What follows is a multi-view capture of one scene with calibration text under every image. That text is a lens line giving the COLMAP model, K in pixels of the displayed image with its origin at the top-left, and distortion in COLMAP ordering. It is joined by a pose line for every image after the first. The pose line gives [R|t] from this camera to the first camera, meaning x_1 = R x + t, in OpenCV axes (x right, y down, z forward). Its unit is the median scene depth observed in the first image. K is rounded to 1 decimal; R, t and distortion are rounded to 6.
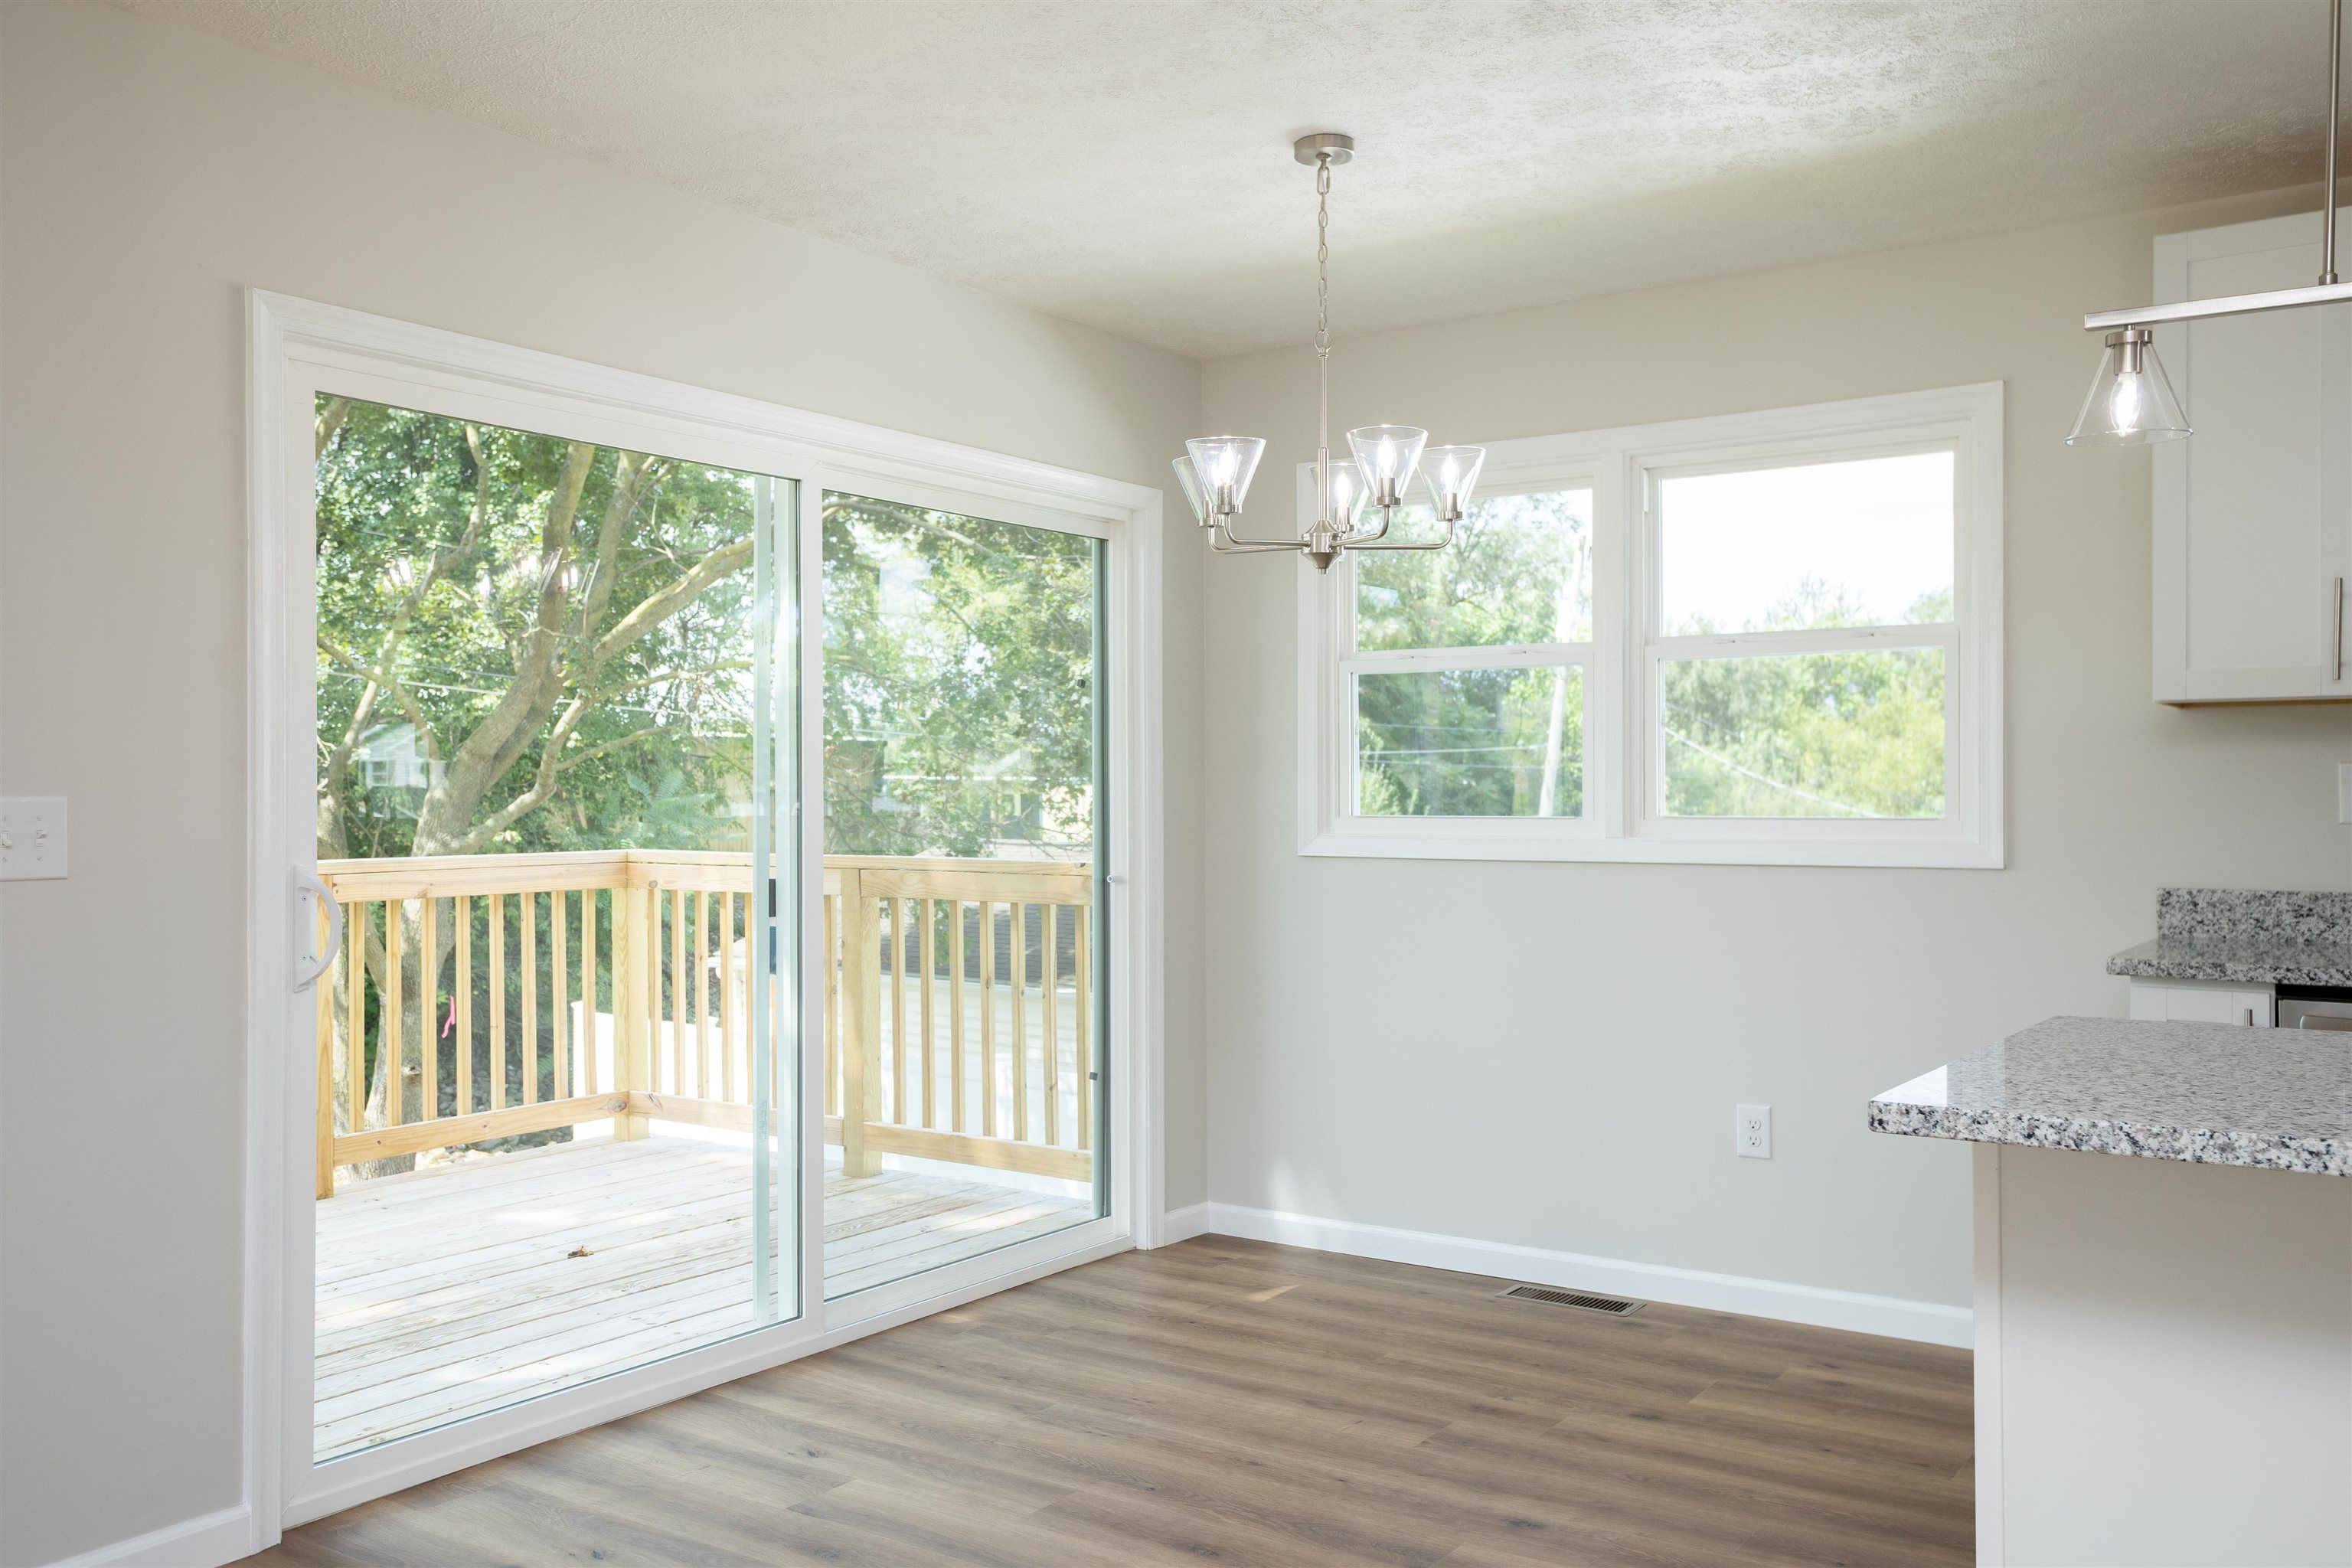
lens RADIAL K [[1924.5, 0, 1202.3], [0, 1924.5, 775.7], [0, 0, 1]] dist [-0.009905, 0.033003]
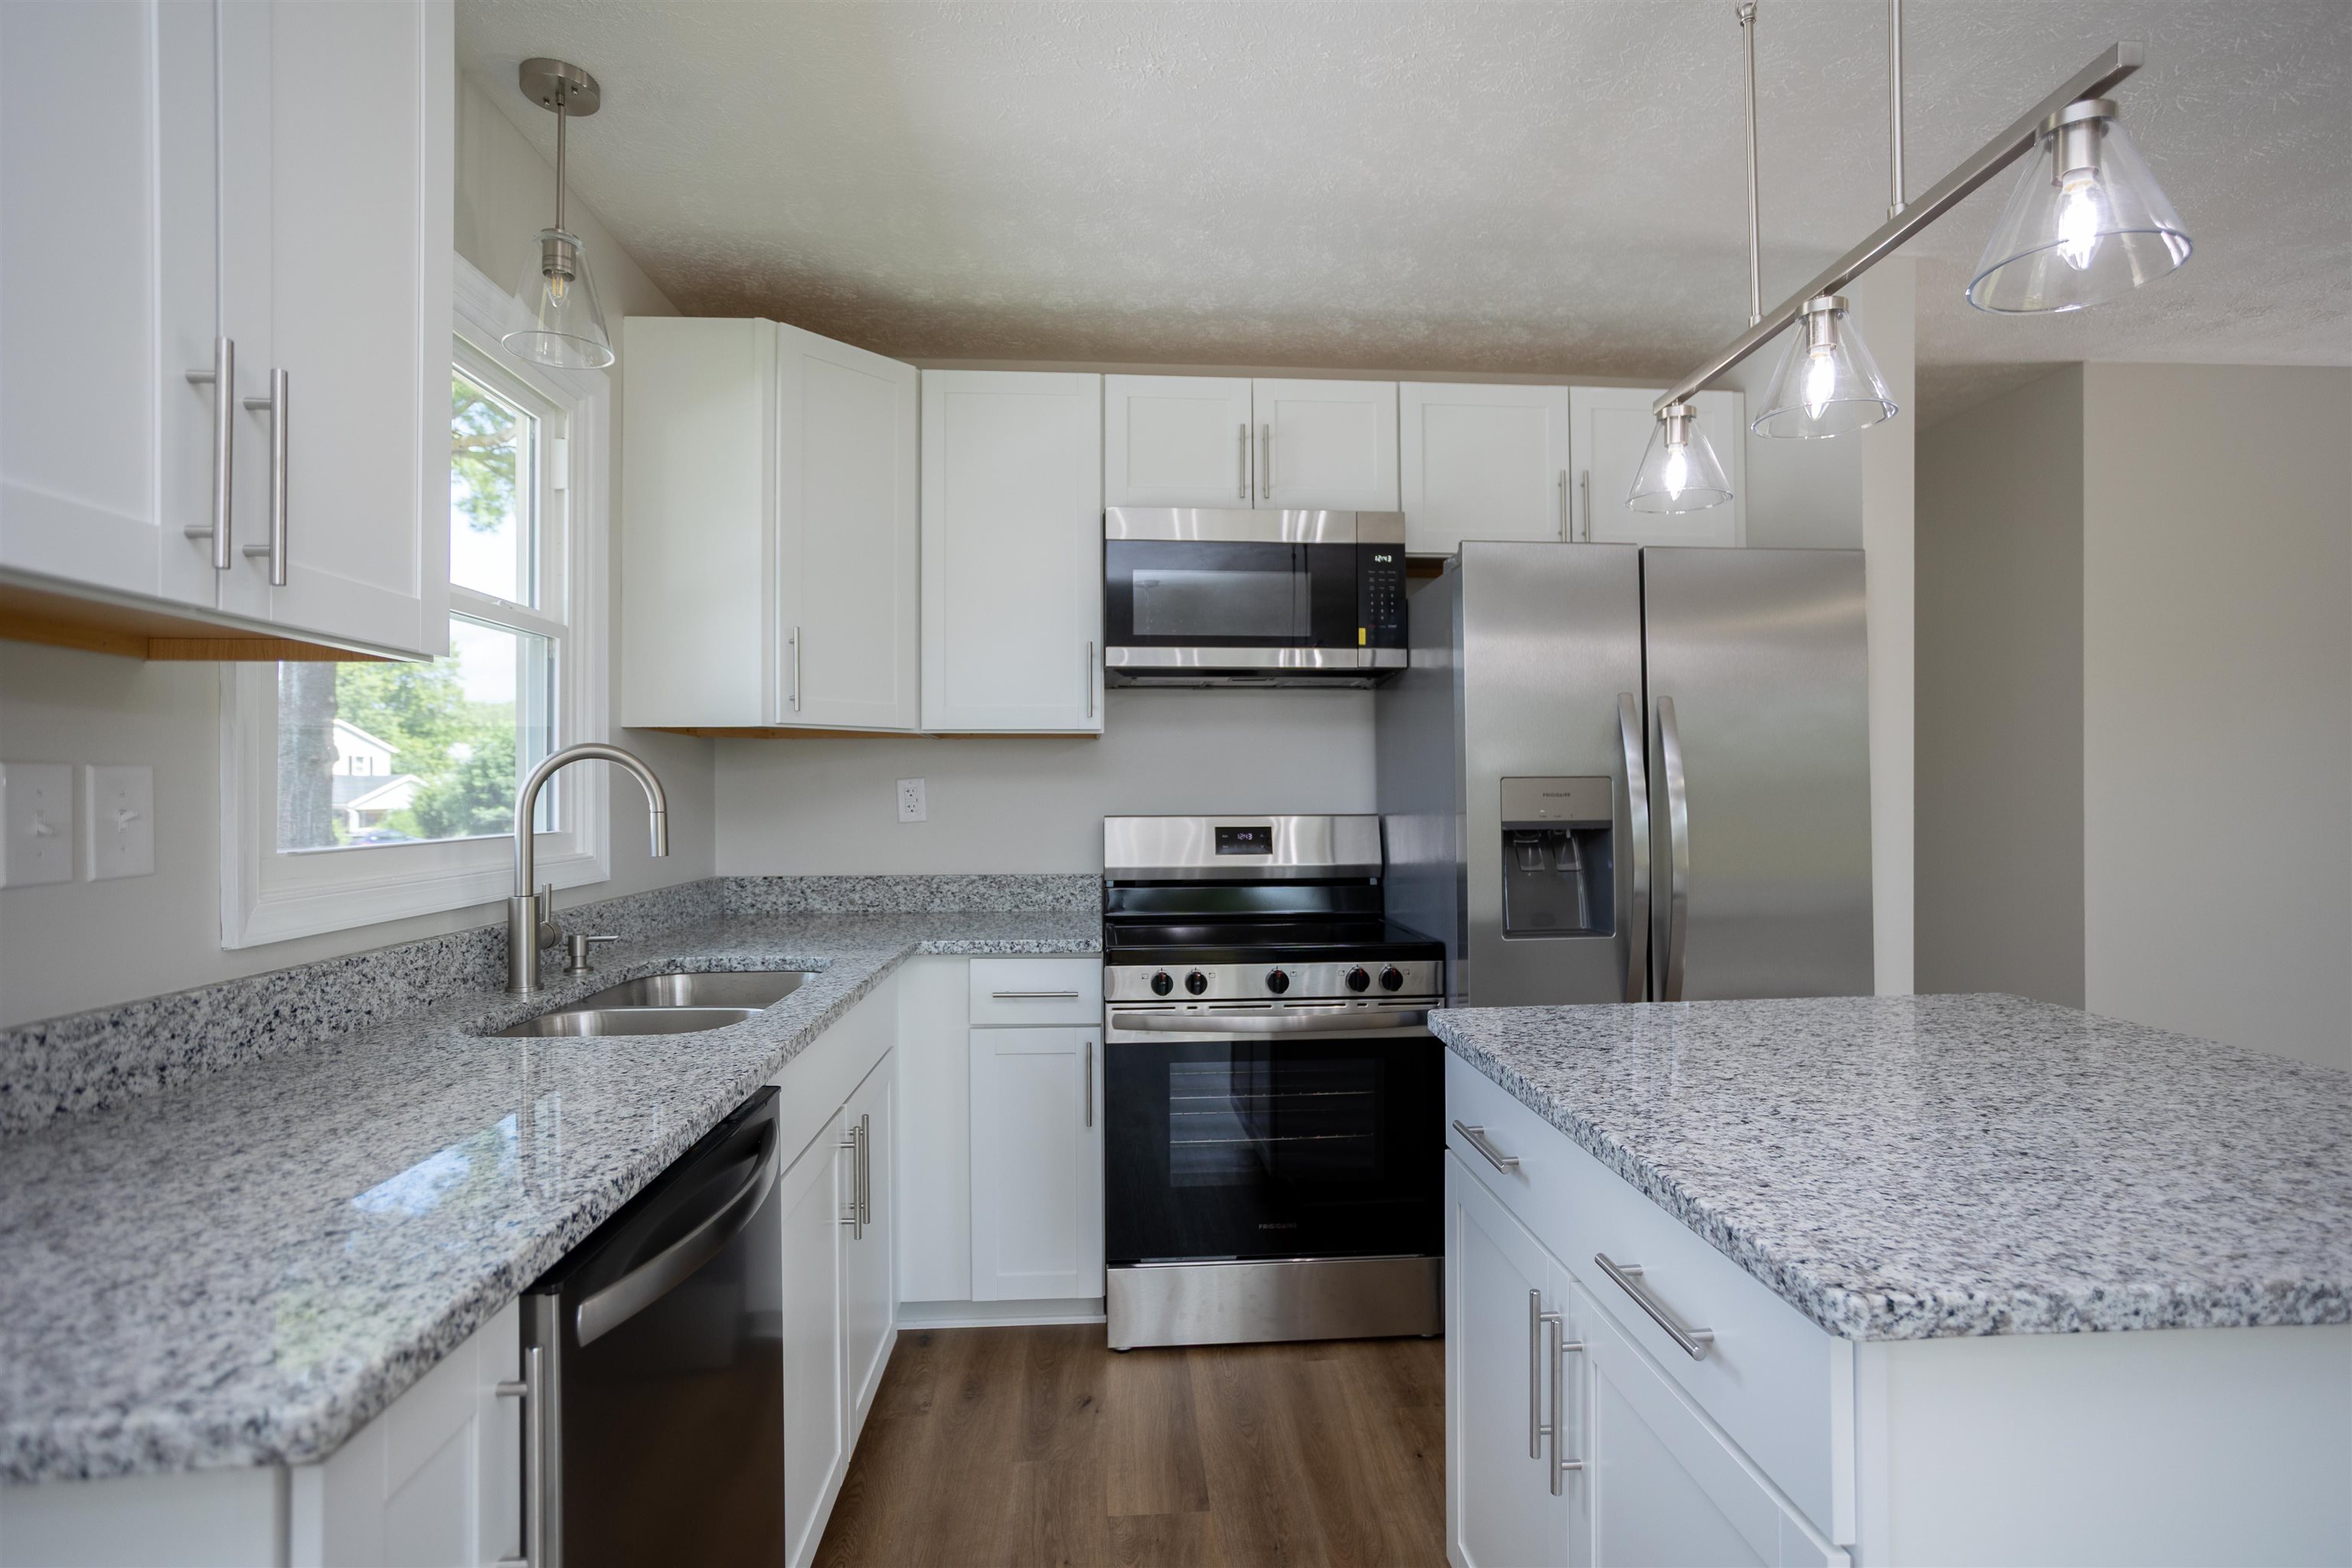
lens RADIAL K [[1145.3, 0, 1180.9], [0, 1145.3, 781.6], [0, 0, 1]] dist [-0.028847, 0.021088]
pose [[-0.623342, 0.013090, 0.781840, 0.226536], [-0.000012, 0.999860, -0.016750, 0.003310], [-0.781949, -0.010451, -0.623254, 0.894051]]
